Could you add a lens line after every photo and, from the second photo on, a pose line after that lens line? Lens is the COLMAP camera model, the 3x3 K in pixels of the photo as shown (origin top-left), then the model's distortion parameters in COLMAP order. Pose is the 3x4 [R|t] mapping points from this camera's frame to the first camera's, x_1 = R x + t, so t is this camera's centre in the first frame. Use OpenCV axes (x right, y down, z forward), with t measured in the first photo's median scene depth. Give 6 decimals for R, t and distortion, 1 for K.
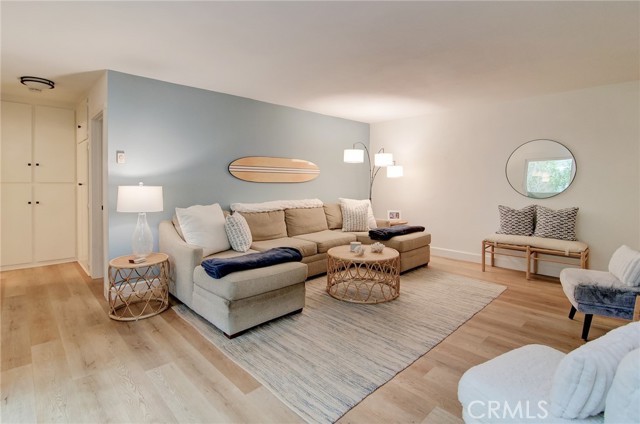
lens RADIAL K [[312.2, 0, 319.6], [0, 312.2, 201.5], [0, 0, 1]] dist [0.000156, -0.000525]
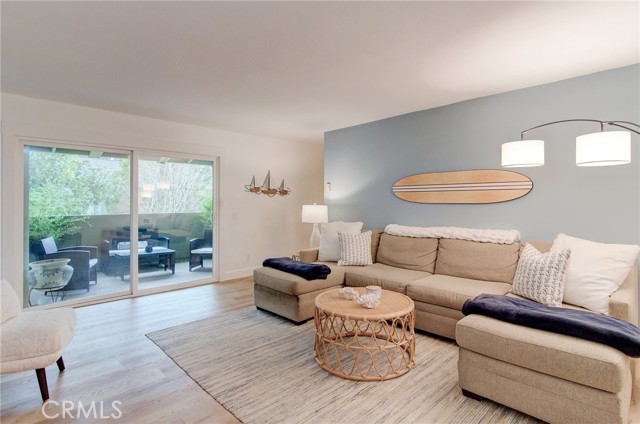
lens RADIAL K [[324.3, 0, 320.9], [0, 324.3, 210.6], [0, 0, 1]] dist [-0.001072, -0.001258]
pose [[0.019915, 0.024194, -0.999509, 1.110860], [-0.063438, 0.997723, 0.022886, -0.068762], [0.997787, 0.062951, 0.021405, 1.111924]]
